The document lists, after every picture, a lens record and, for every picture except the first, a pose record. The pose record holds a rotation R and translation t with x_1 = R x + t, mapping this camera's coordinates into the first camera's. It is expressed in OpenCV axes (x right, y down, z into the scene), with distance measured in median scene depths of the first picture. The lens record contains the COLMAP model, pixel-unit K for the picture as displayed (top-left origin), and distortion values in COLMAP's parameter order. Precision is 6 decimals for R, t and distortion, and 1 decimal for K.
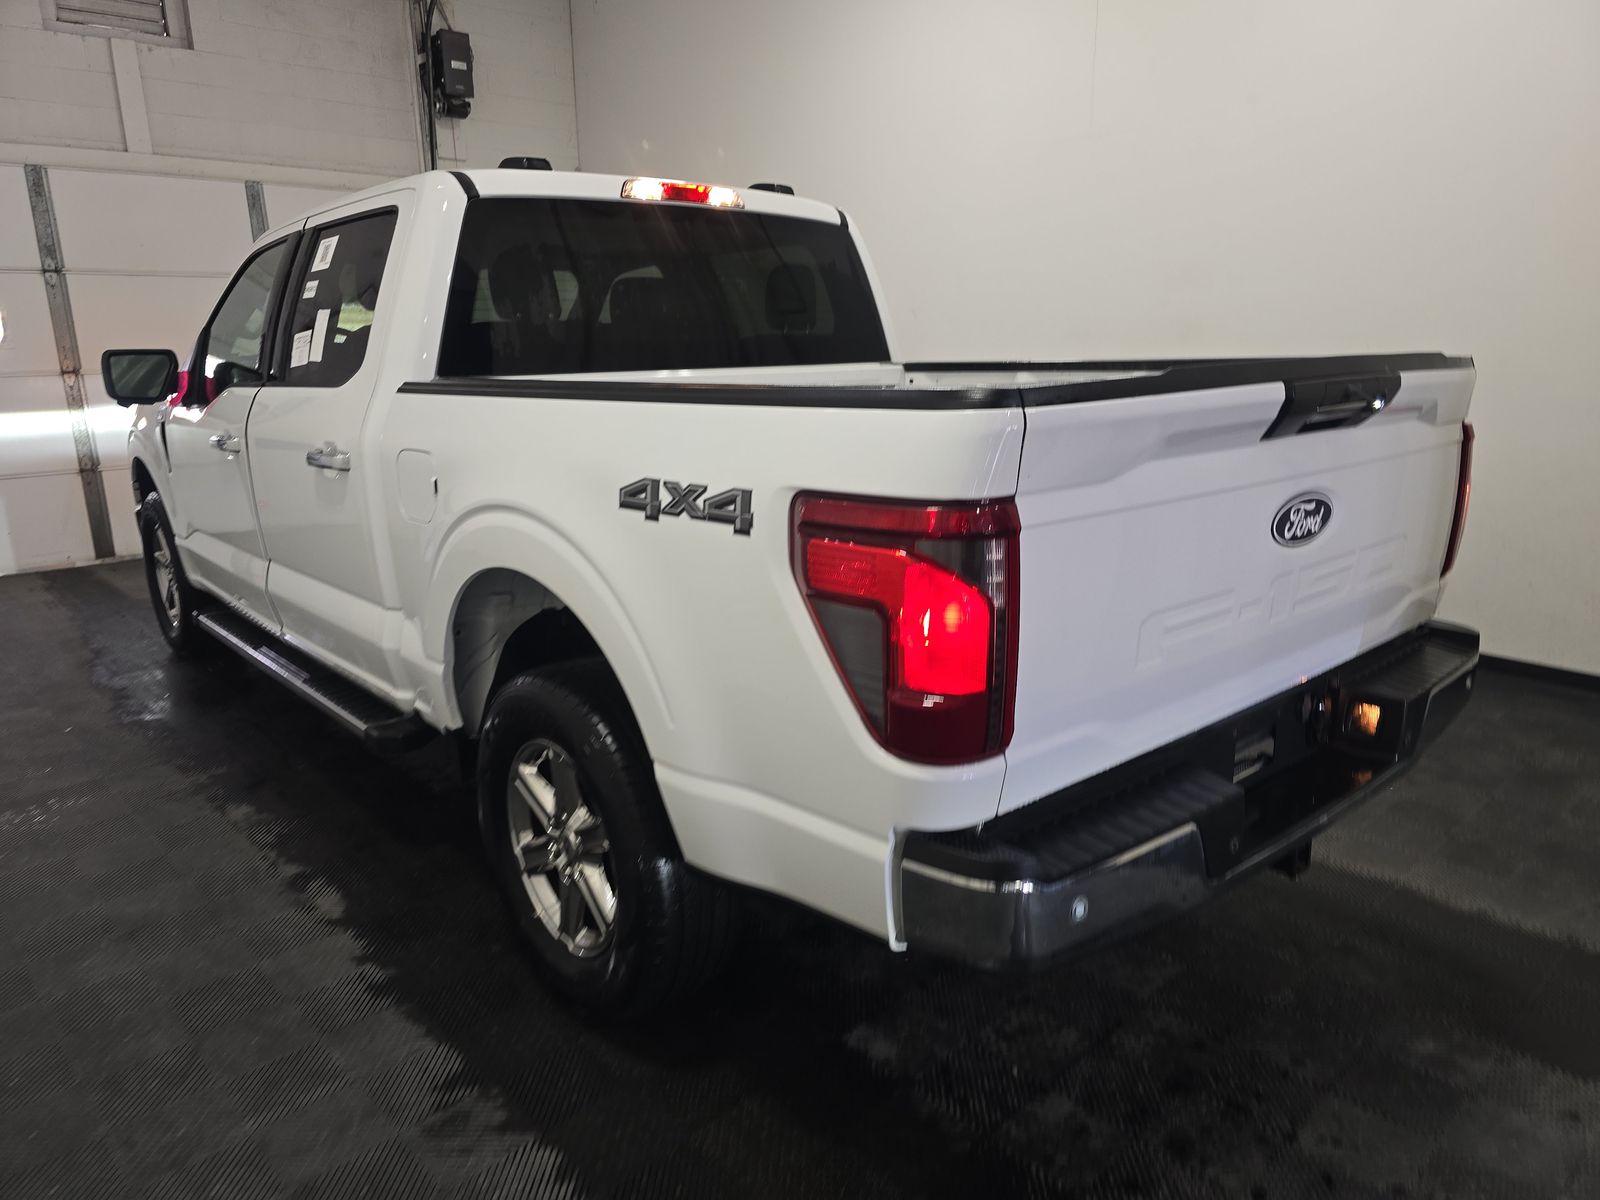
lens RADIAL K [[1072.8, 0, 808.0], [0, 1072.8, 595.4], [0, 0, 1]] dist [0.055206, -0.051635]
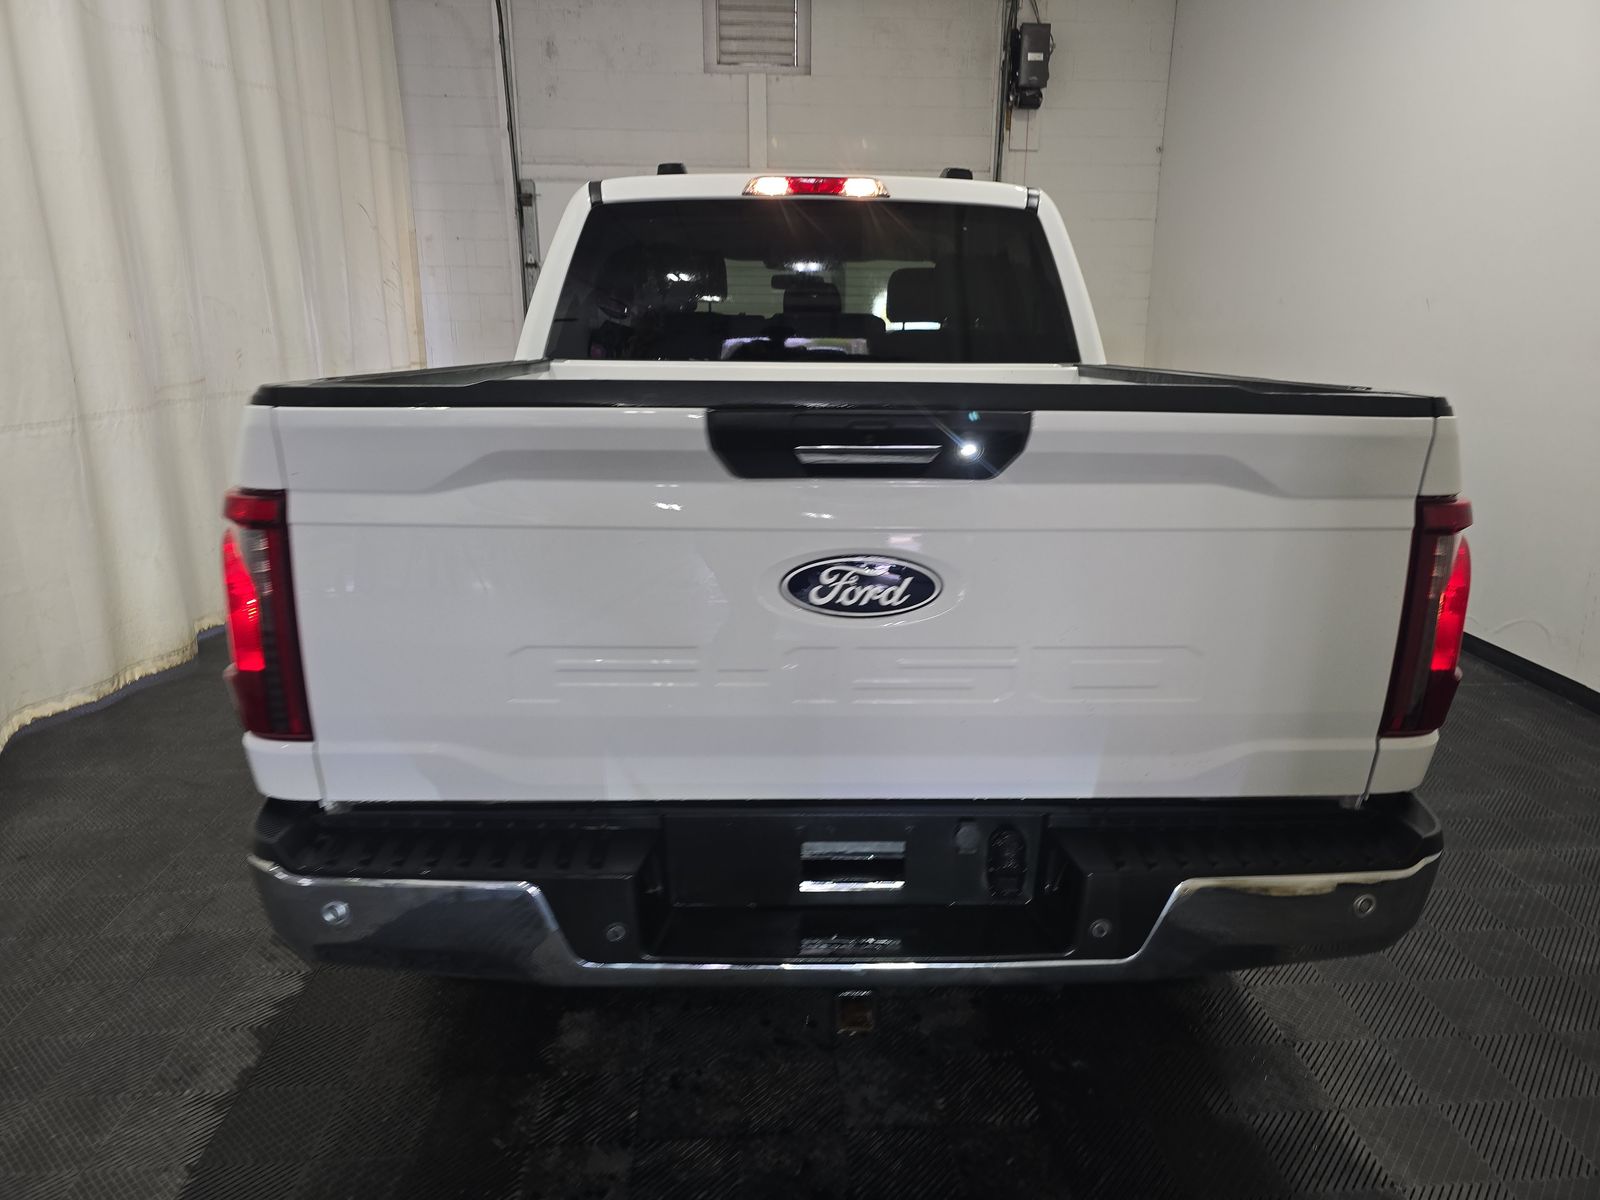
lens RADIAL K [[1072.8, 0, 808.0], [0, 1072.8, 595.4], [0, 0, 1]] dist [0.055206, -0.051635]
pose [[0.772279, 0.176887, -0.610161, 0.531840], [-0.168617, 0.983079, 0.071579, -0.066550], [0.612498, 0.047604, 0.789037, 0.213193]]
